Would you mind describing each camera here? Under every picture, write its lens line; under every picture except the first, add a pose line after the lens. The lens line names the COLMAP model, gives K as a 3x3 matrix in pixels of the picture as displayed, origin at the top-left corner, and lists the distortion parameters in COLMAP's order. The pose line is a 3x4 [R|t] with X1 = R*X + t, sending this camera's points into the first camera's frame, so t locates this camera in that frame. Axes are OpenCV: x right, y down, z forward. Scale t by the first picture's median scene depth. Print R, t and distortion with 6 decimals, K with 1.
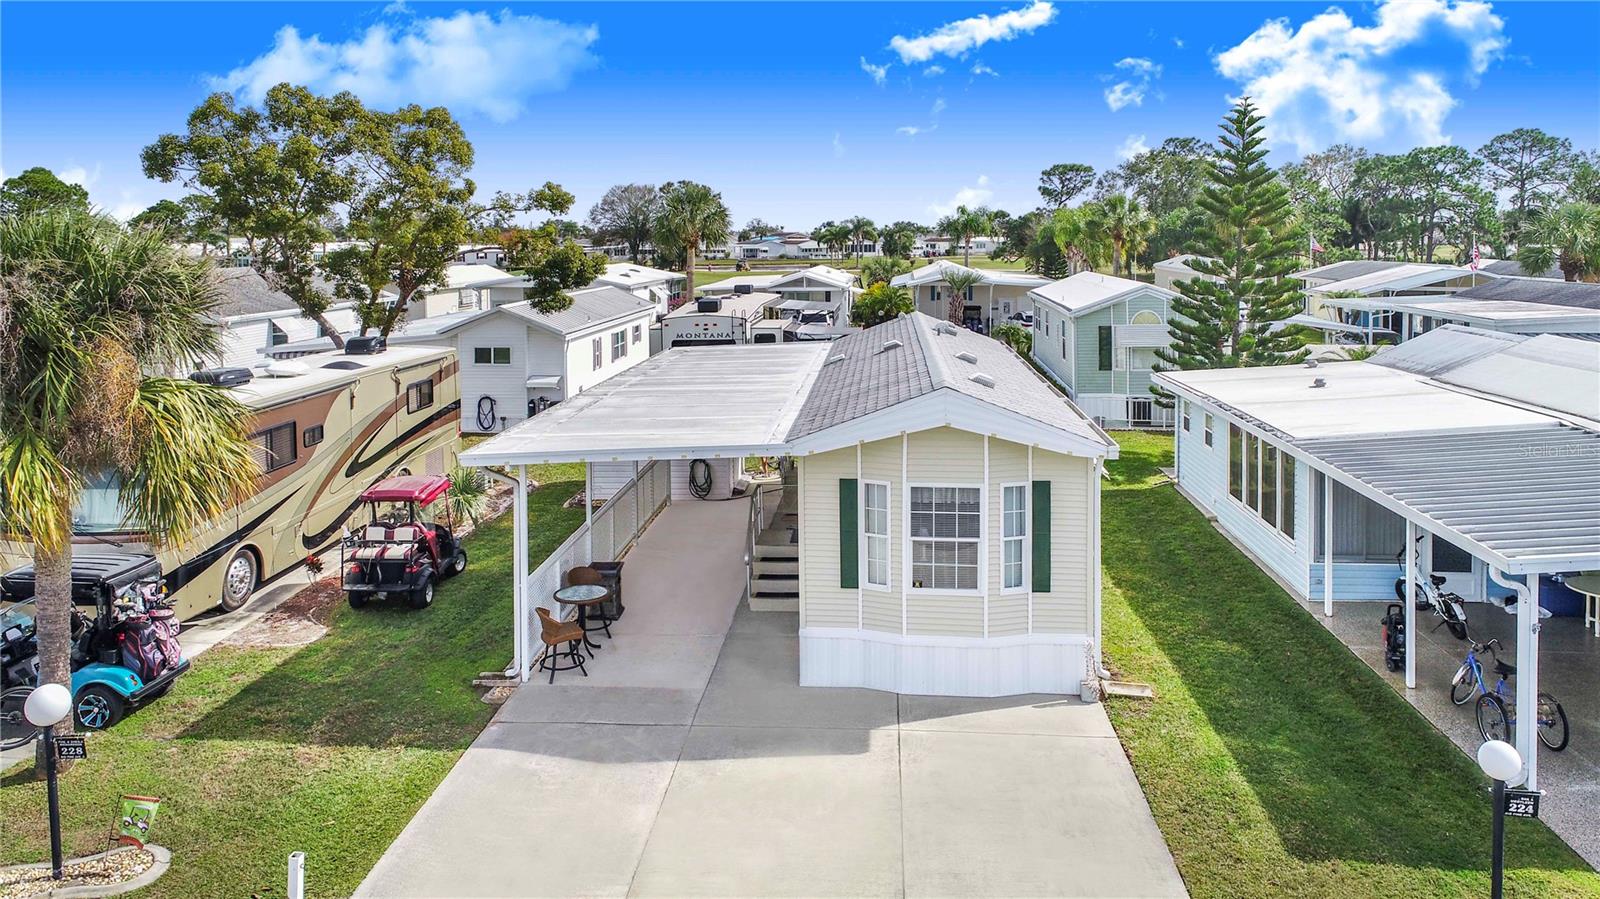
lens RADIAL K [[1161.2, 0, 797.5], [0, 1161.2, 242.9], [0, 0, 1]] dist [-0.020721, -0.000392]
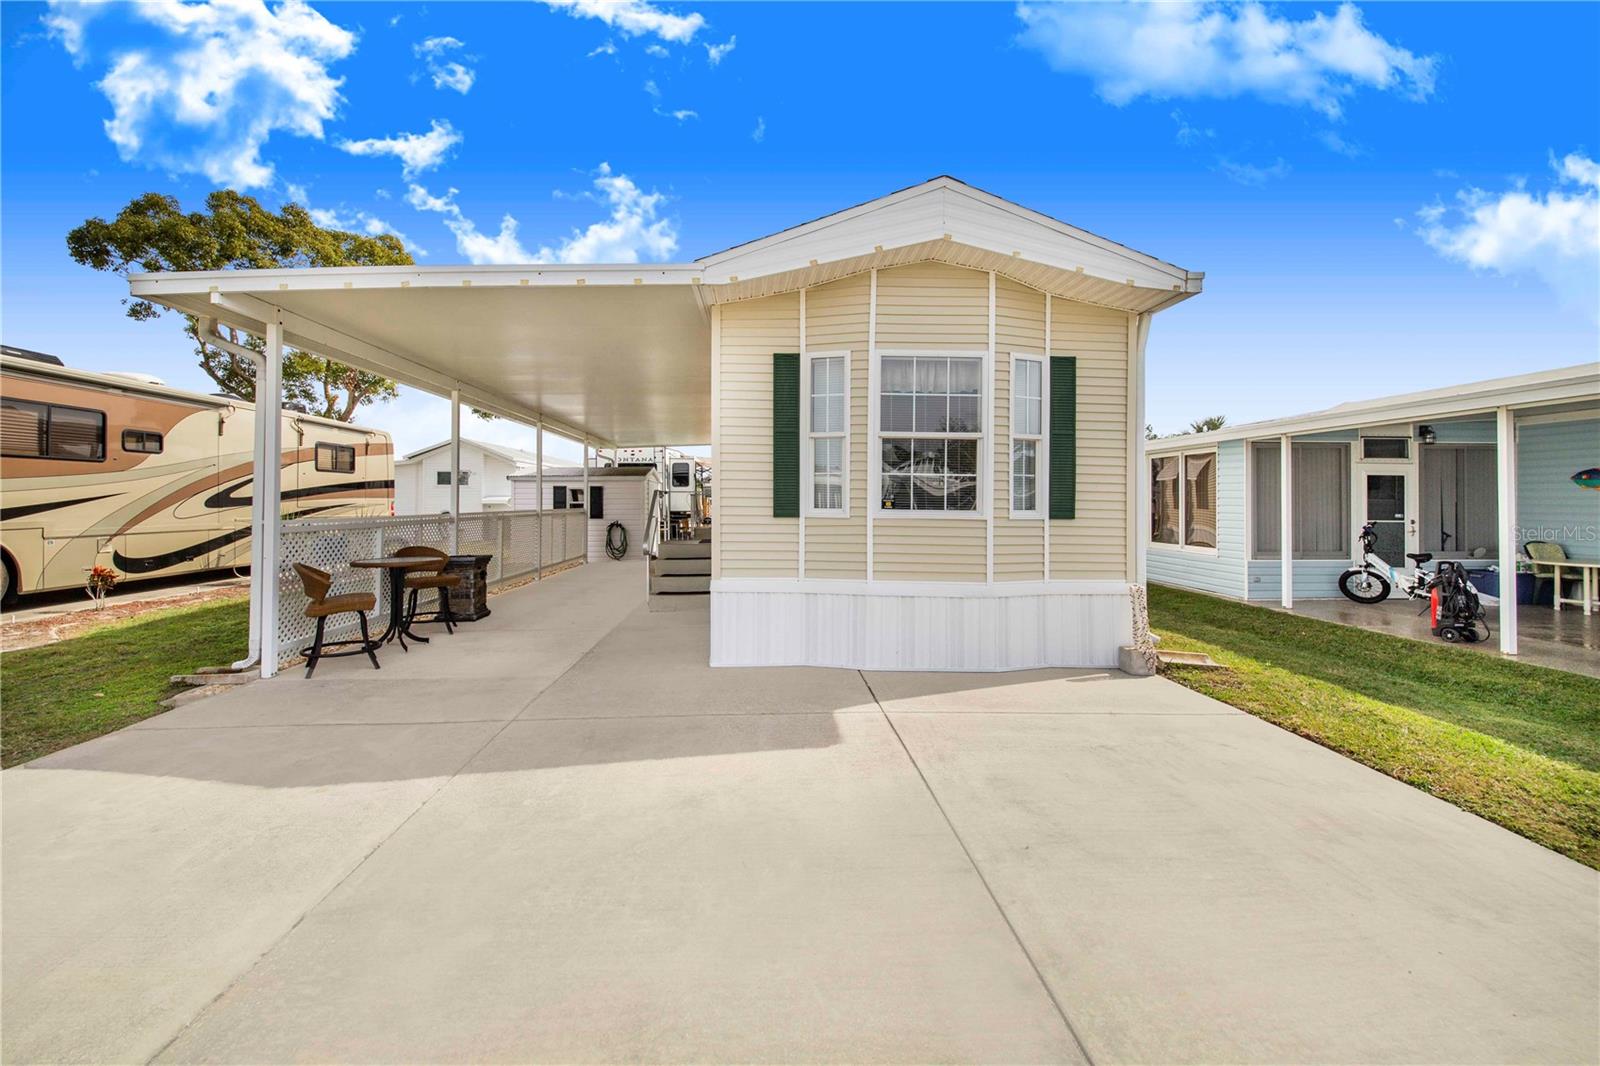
lens RADIAL K [[672.5, 0, 785.6], [0, 672.5, 484.7], [0, 0, 1]] dist [0.004590, -0.000447]
pose [[0.993260, 0.011916, 0.115297, 0.000122], [-0.008009, 0.999380, -0.034298, 0.296305], [-0.115634, 0.033143, 0.992739, 0.623009]]
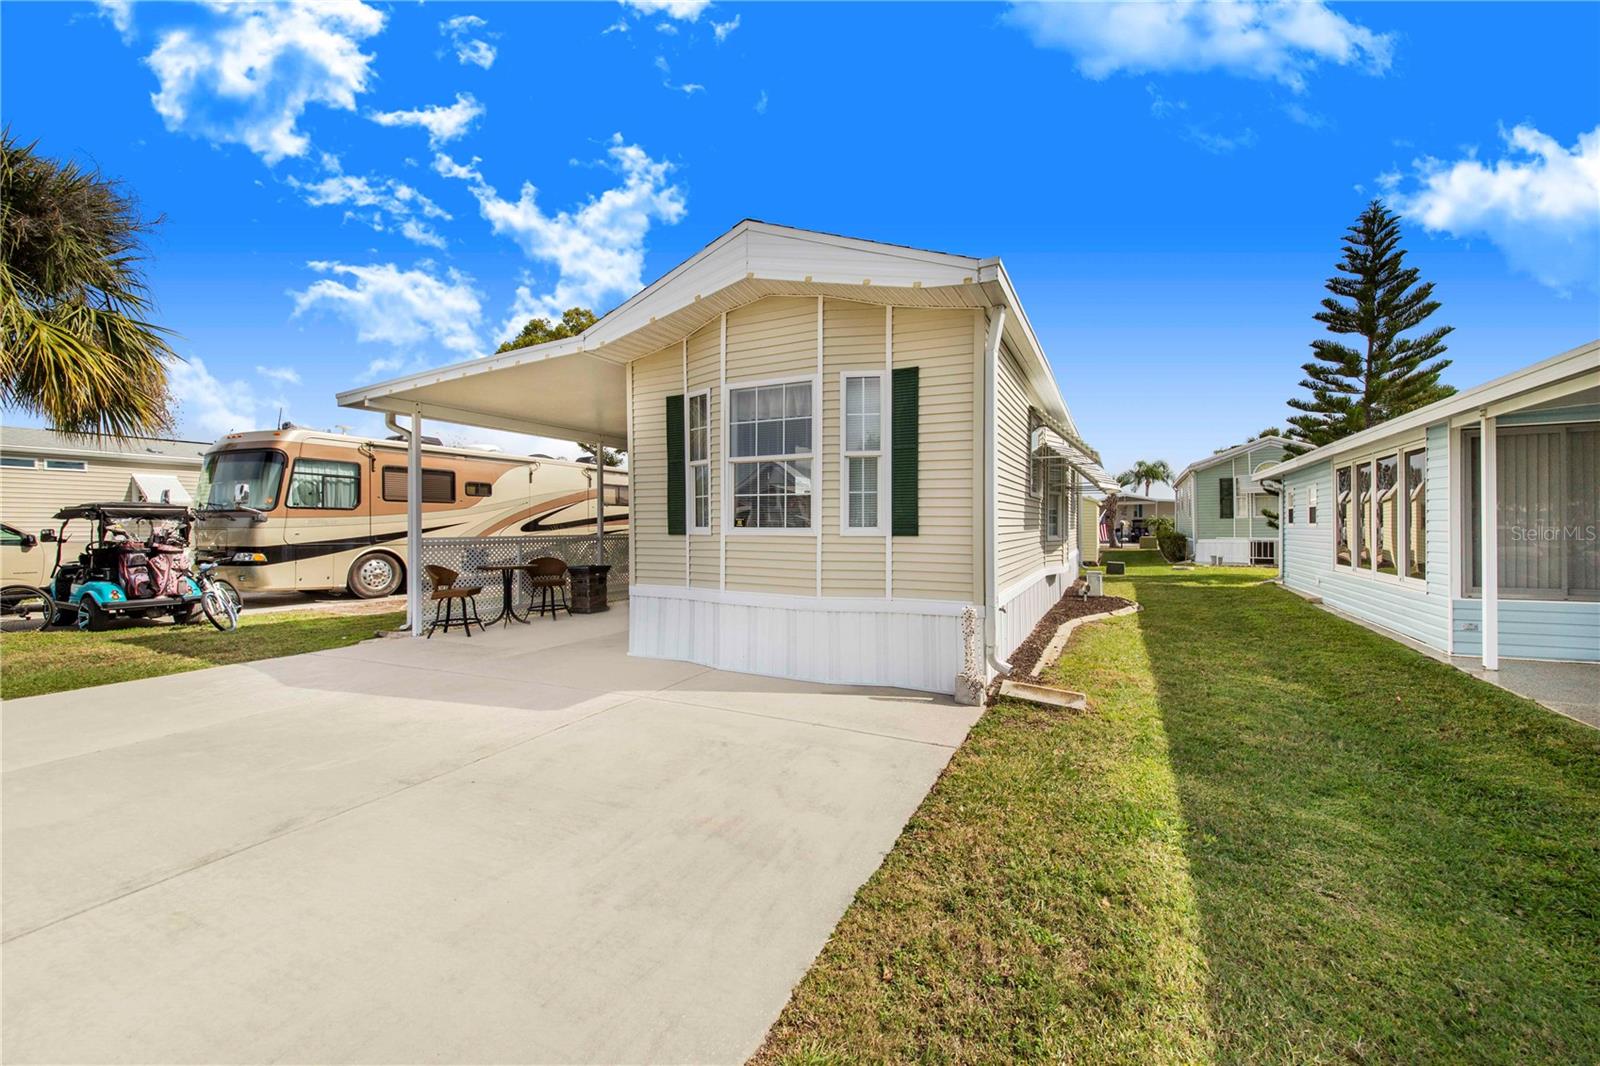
lens RADIAL K [[647.6, 0, 800.2], [0, 647.6, 524.0], [0, 0, 1]] dist [-0.000828, -0.000736]
pose [[0.923507, -0.000311, -0.383582, 0.296994], [-0.005068, 0.999902, -0.013012, 0.299862], [0.383549, 0.013961, 0.923415, 0.632883]]
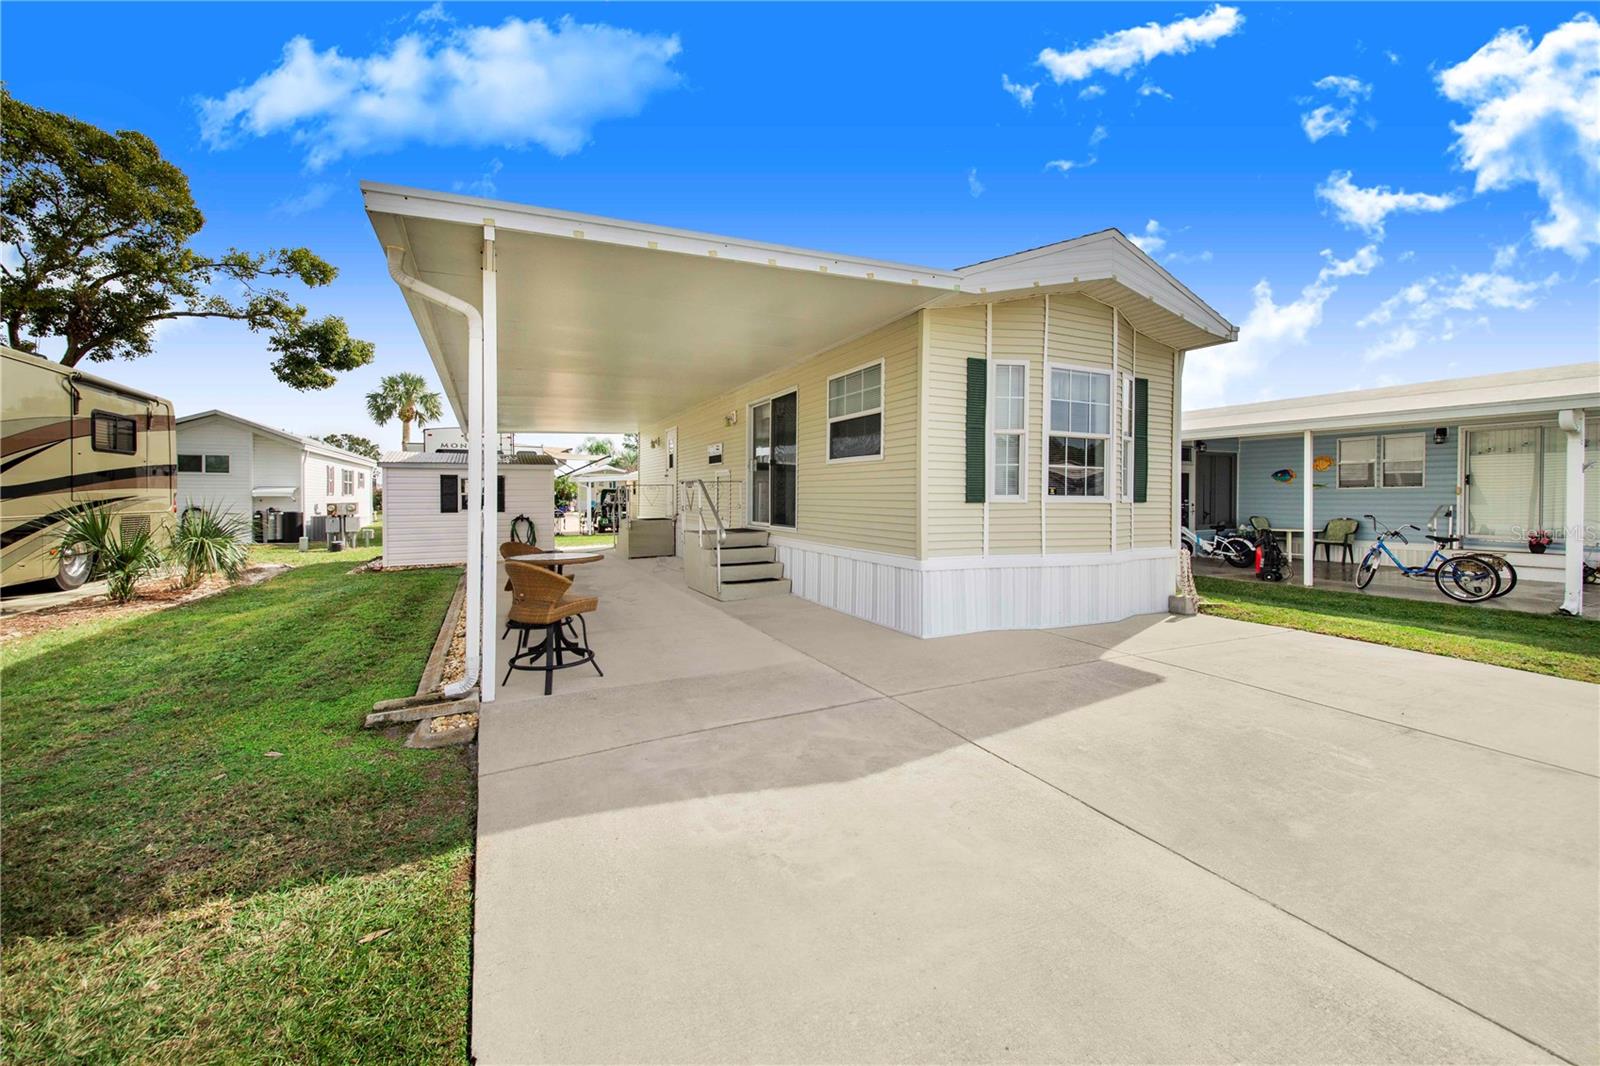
lens RADIAL K [[643.8, 0, 811.8], [0, 643.8, 494.0], [0, 0, 1]] dist [0.022370, -0.000206]
pose [[0.856758, 0.006563, 0.515676, -0.271954], [-0.000570, 0.999930, -0.011780, 0.301213], [-0.515718, 0.009798, 0.856702, 0.699692]]
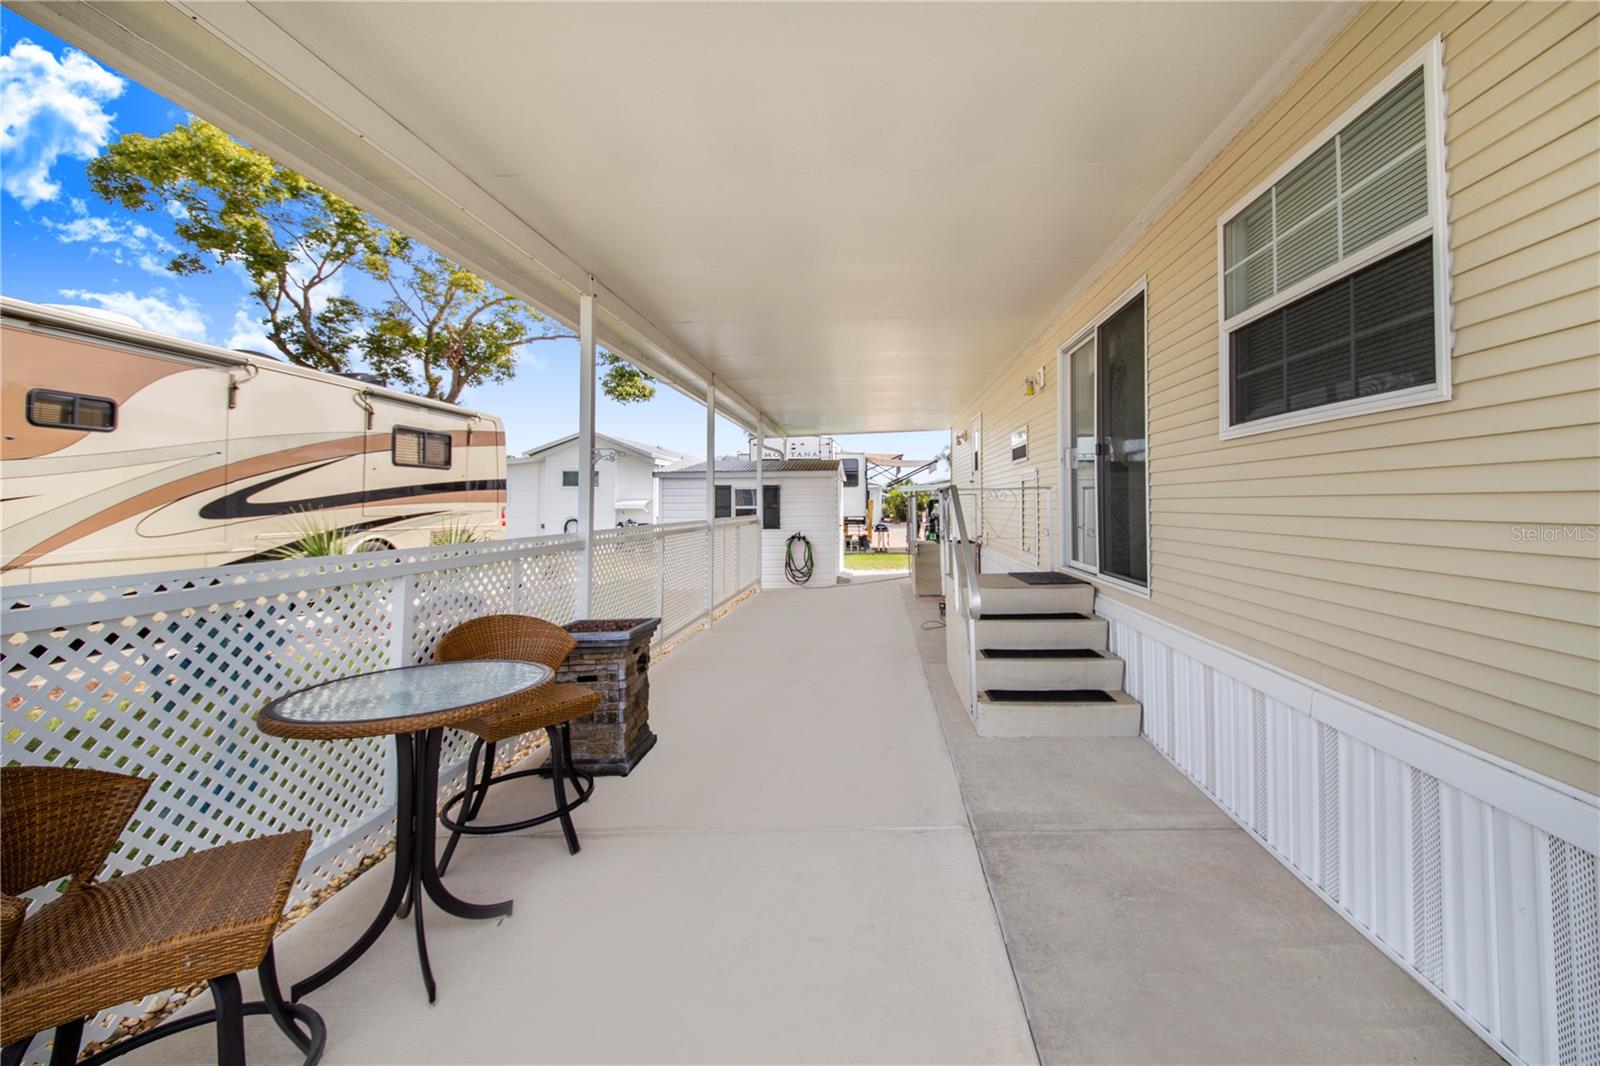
lens RADIAL K [[657.5, 0, 875.6], [0, 657.5, 471.6], [0, 0, 1]] dist [0.011455, -0.000223]
pose [[0.996977, 0.007511, 0.077327, -0.115473], [-0.002937, 0.998247, -0.059106, 0.293745], [-0.077635, 0.058700, 0.995252, 0.945165]]
